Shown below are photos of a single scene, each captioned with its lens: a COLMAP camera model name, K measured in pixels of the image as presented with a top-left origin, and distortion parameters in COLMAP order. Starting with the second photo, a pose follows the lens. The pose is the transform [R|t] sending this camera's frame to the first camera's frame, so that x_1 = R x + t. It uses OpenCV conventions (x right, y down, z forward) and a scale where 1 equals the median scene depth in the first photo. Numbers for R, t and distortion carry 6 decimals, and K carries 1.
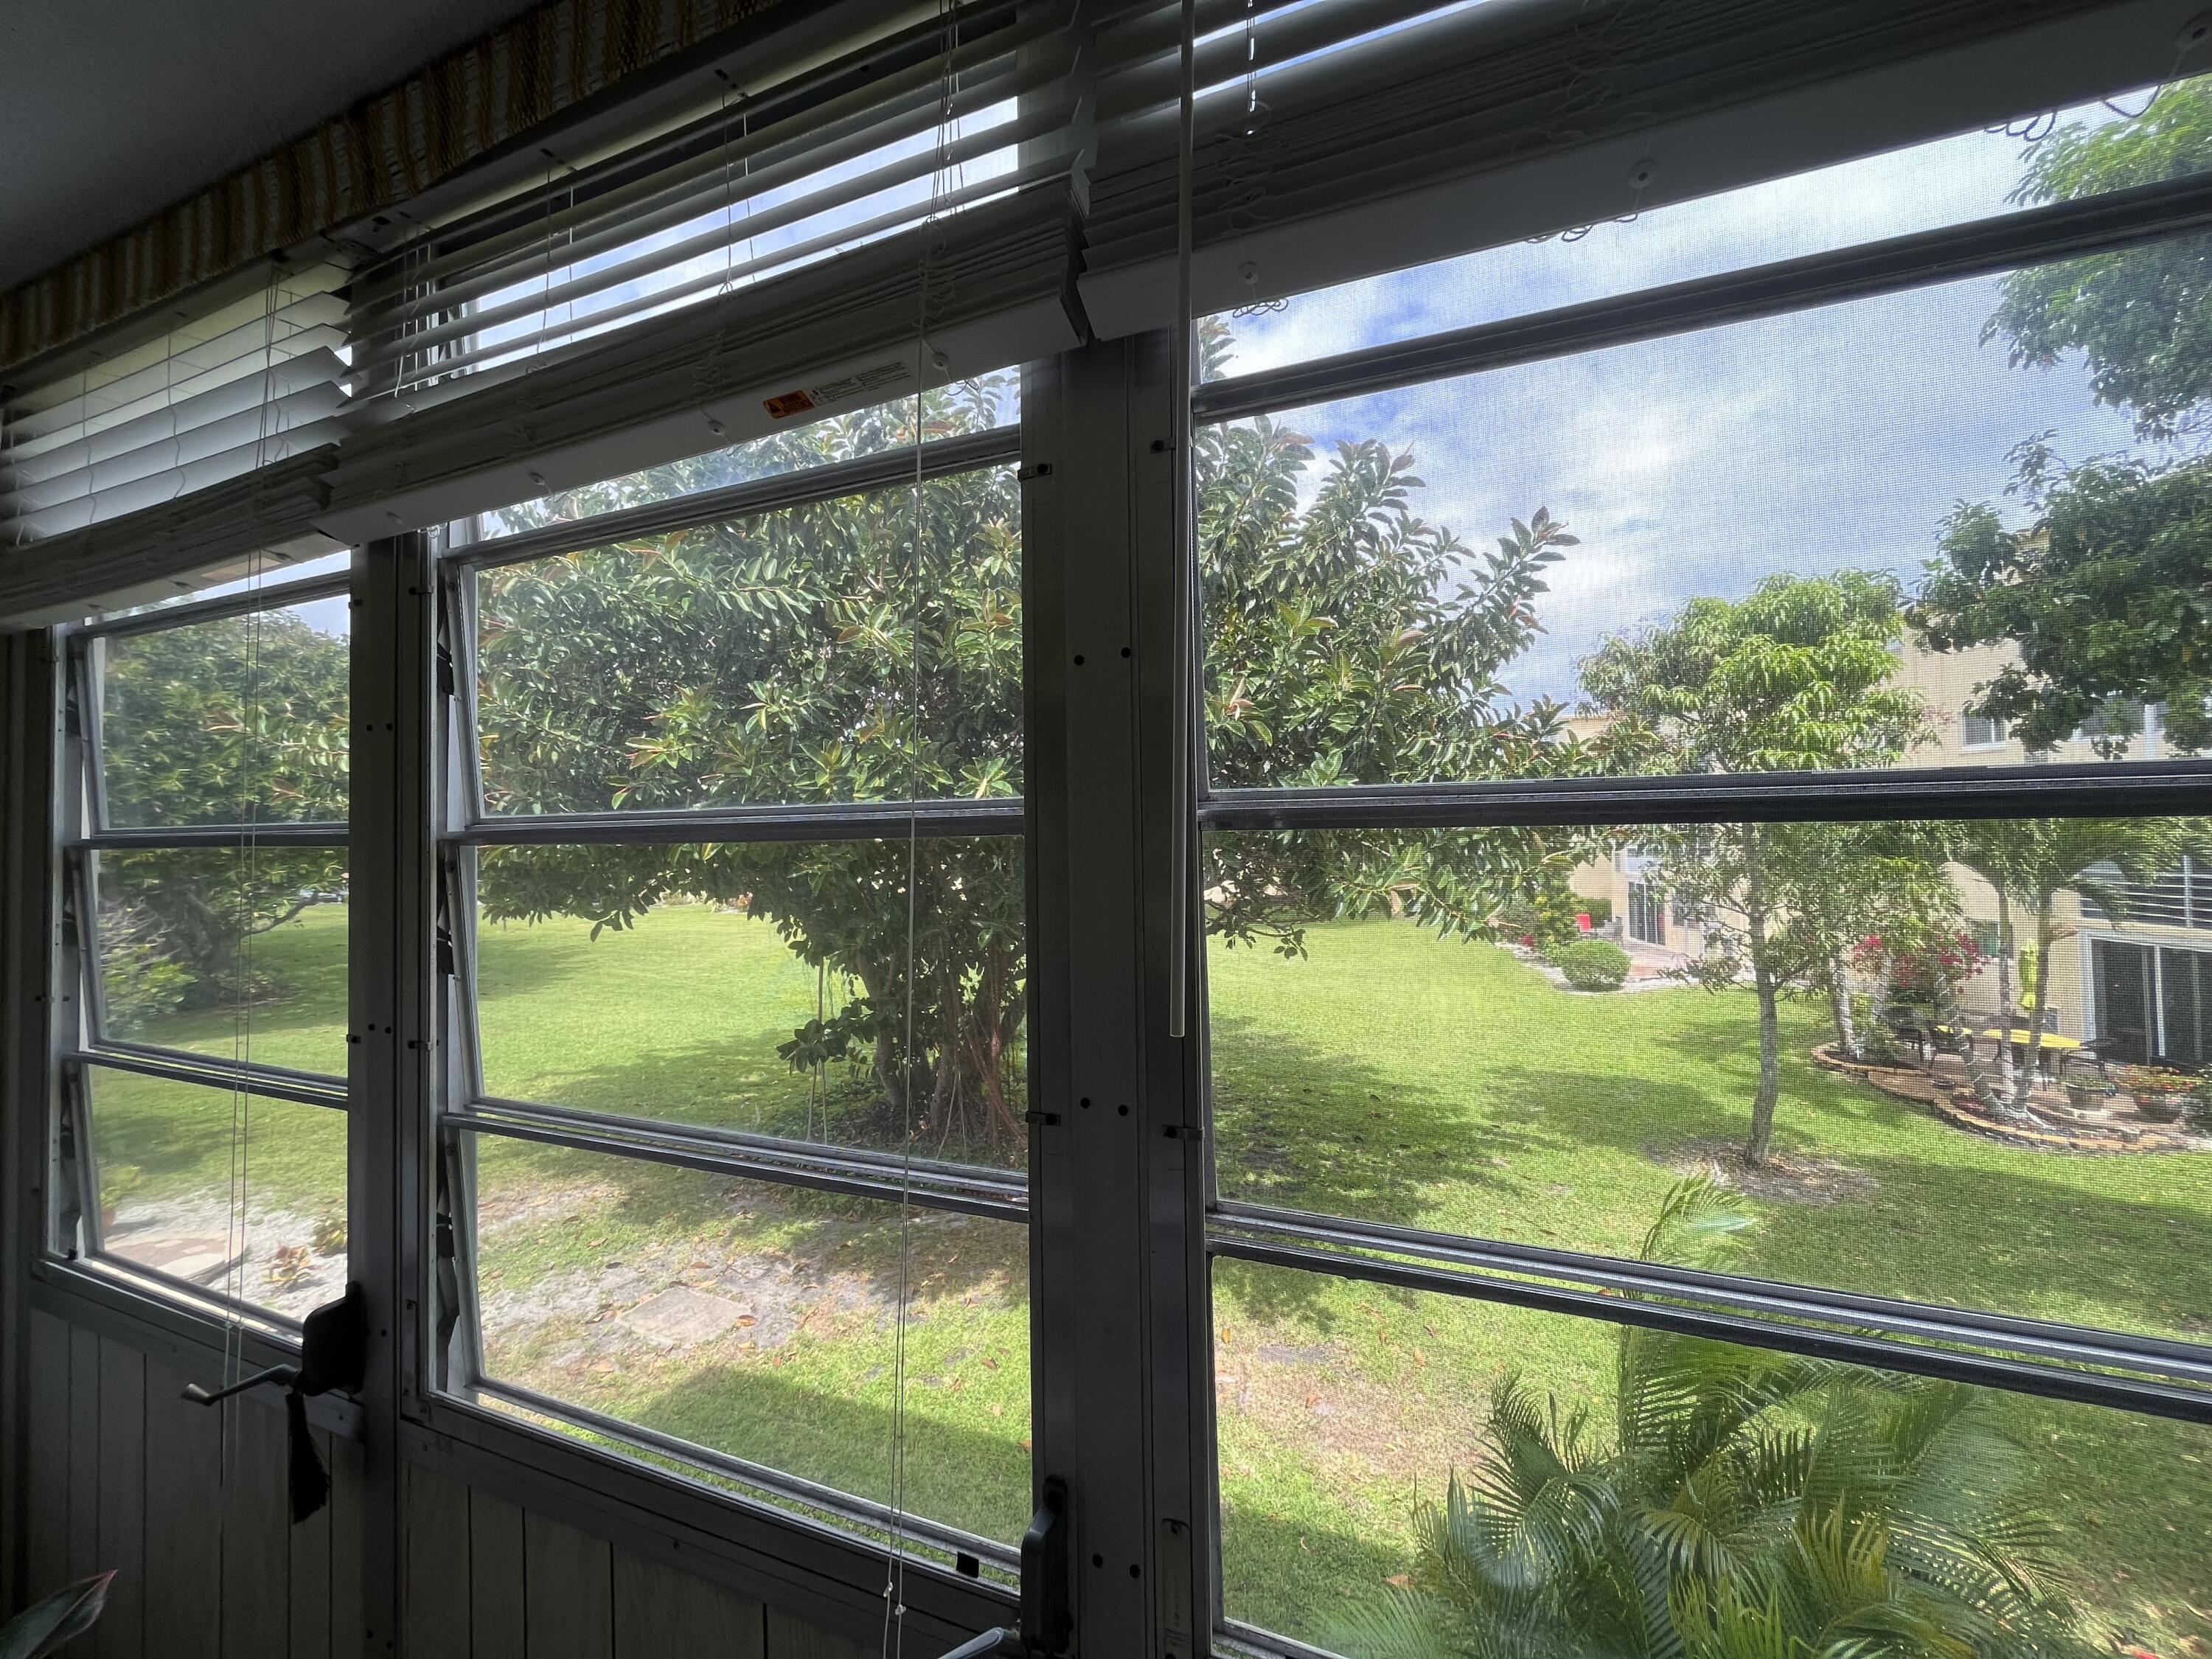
lens RADIAL K [[866.1, 0, 1104.1], [0, 866.1, 835.2], [0, 0, 1]] dist [-0.000976, -0.000579]
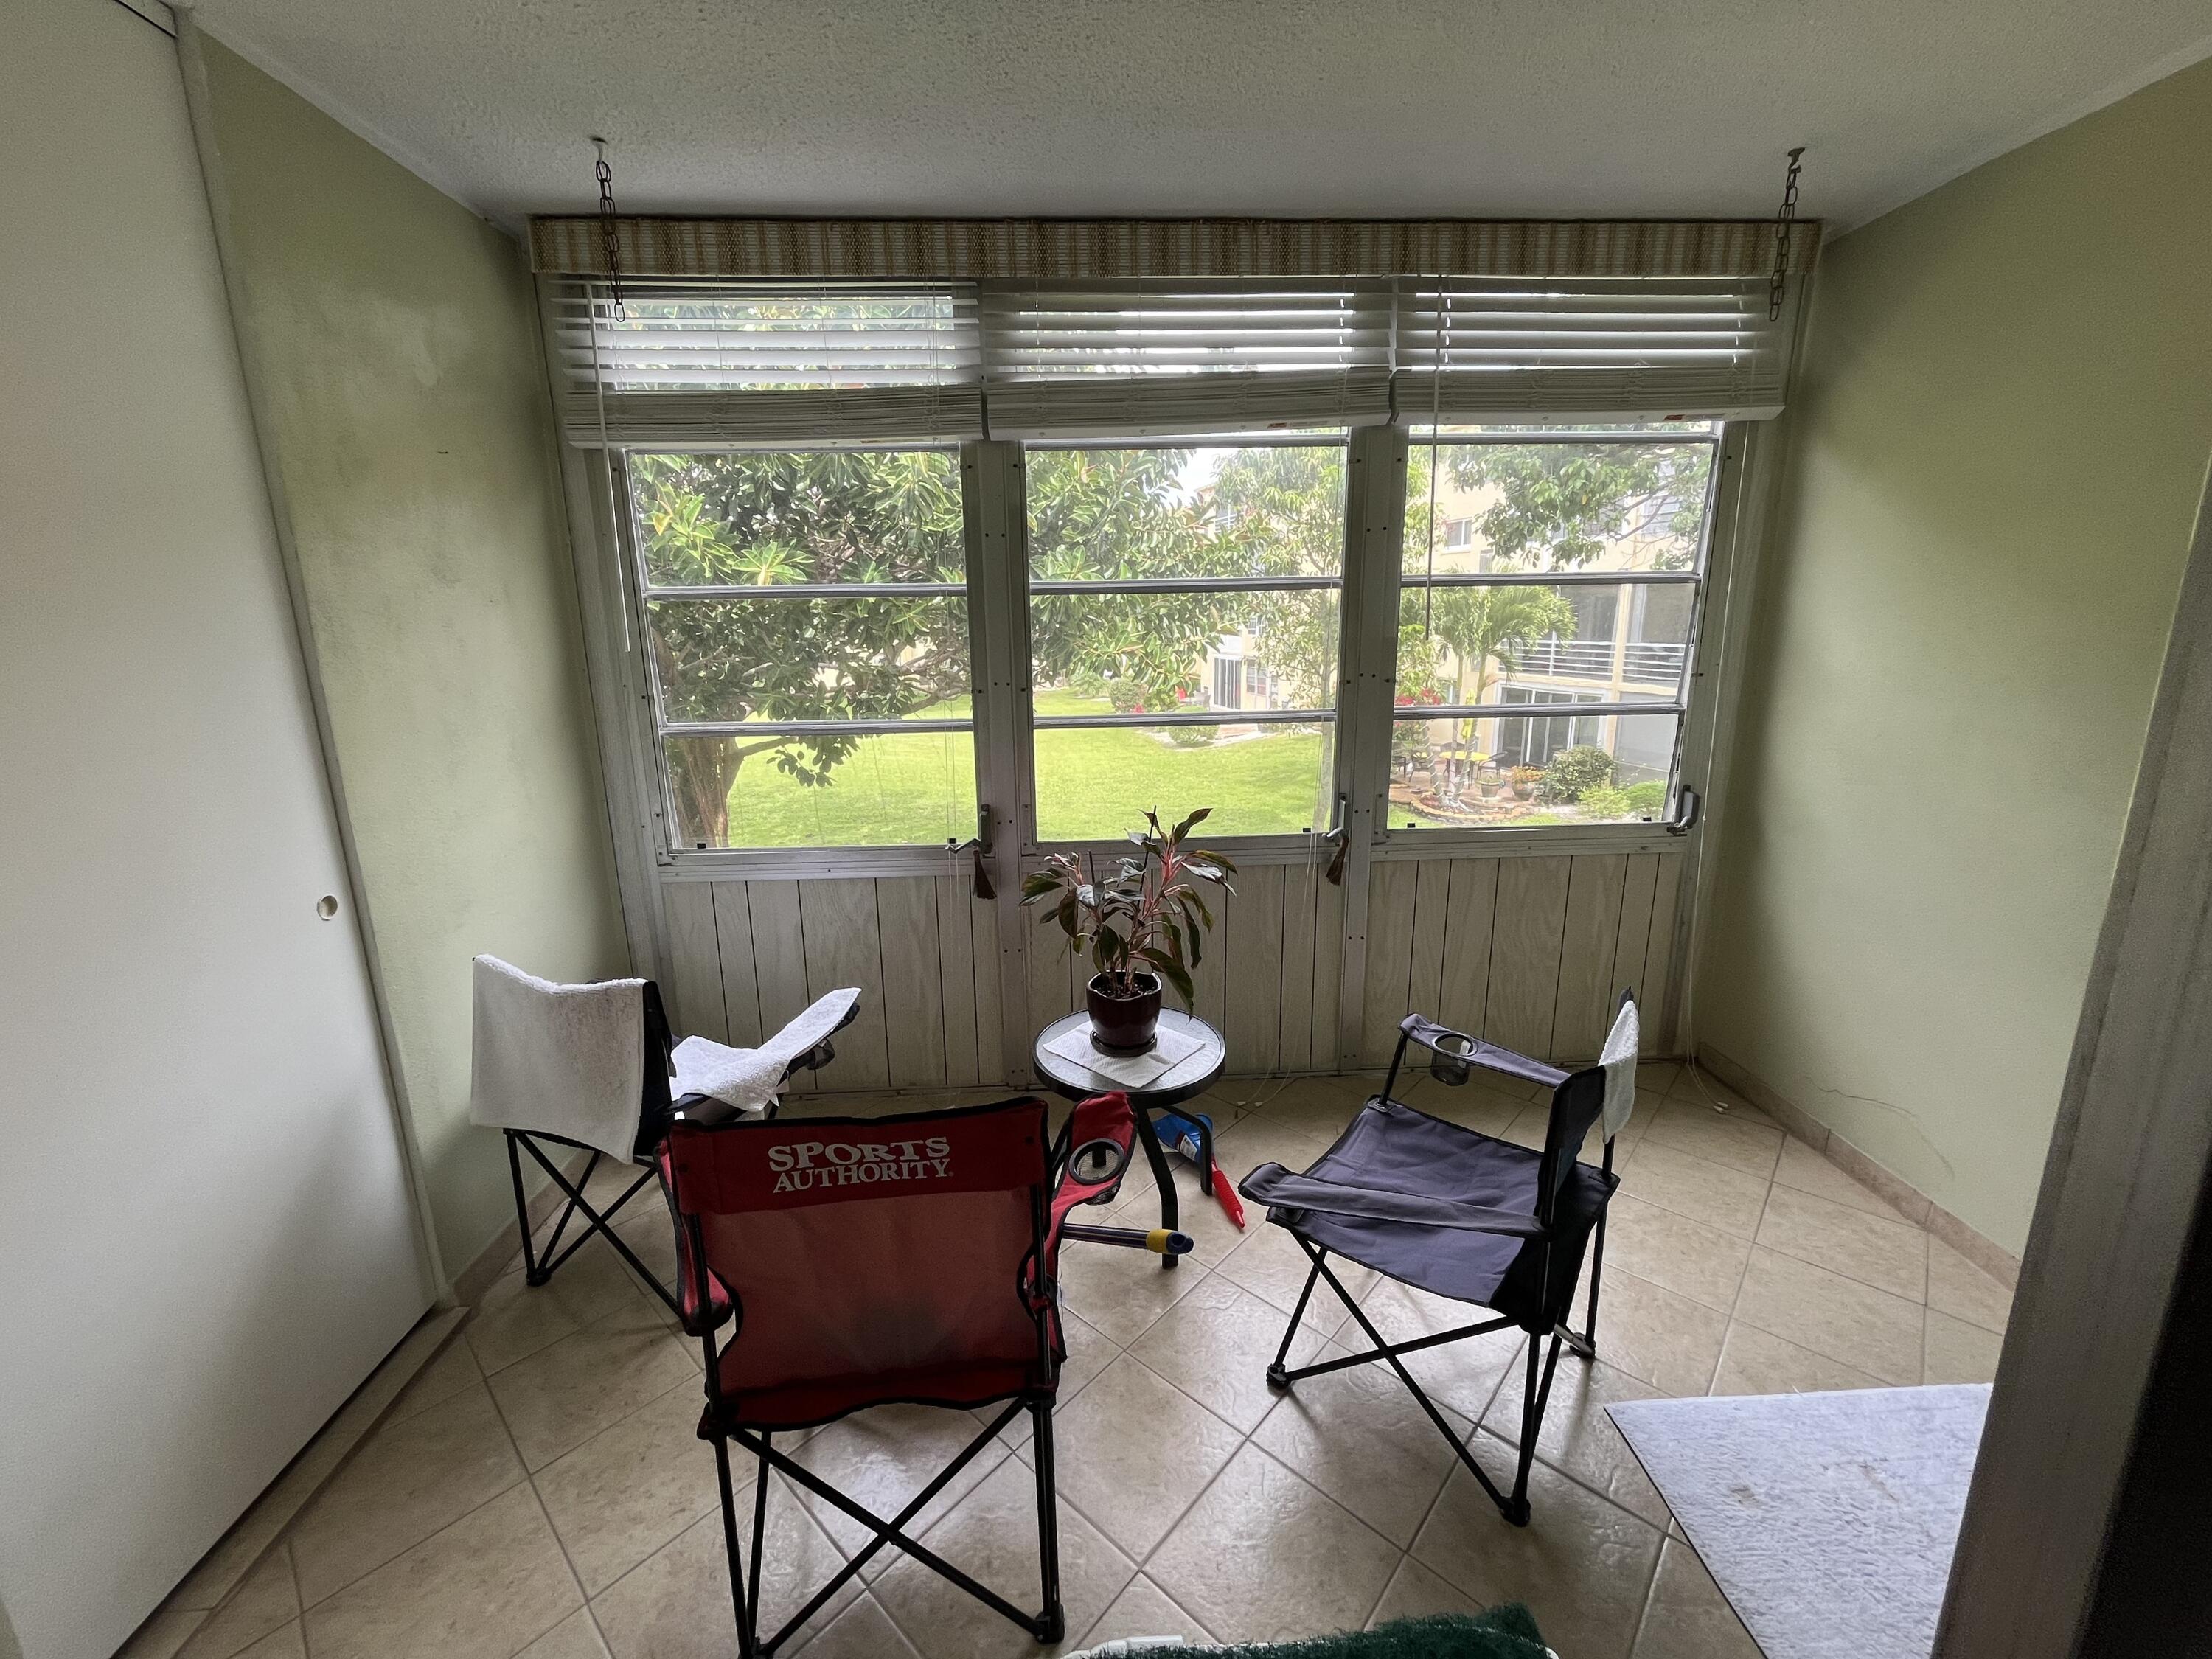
lens RADIAL K [[866.1, 0, 1104.1], [0, 866.1, 835.2], [0, 0, 1]] dist [-0.000976, -0.000579]
pose [[0.908208, -0.102988, 0.405650, -0.110713], [0.000591, 0.969565, 0.244833, 0.003739], [-0.418519, -0.222120, 0.880627, -0.080835]]
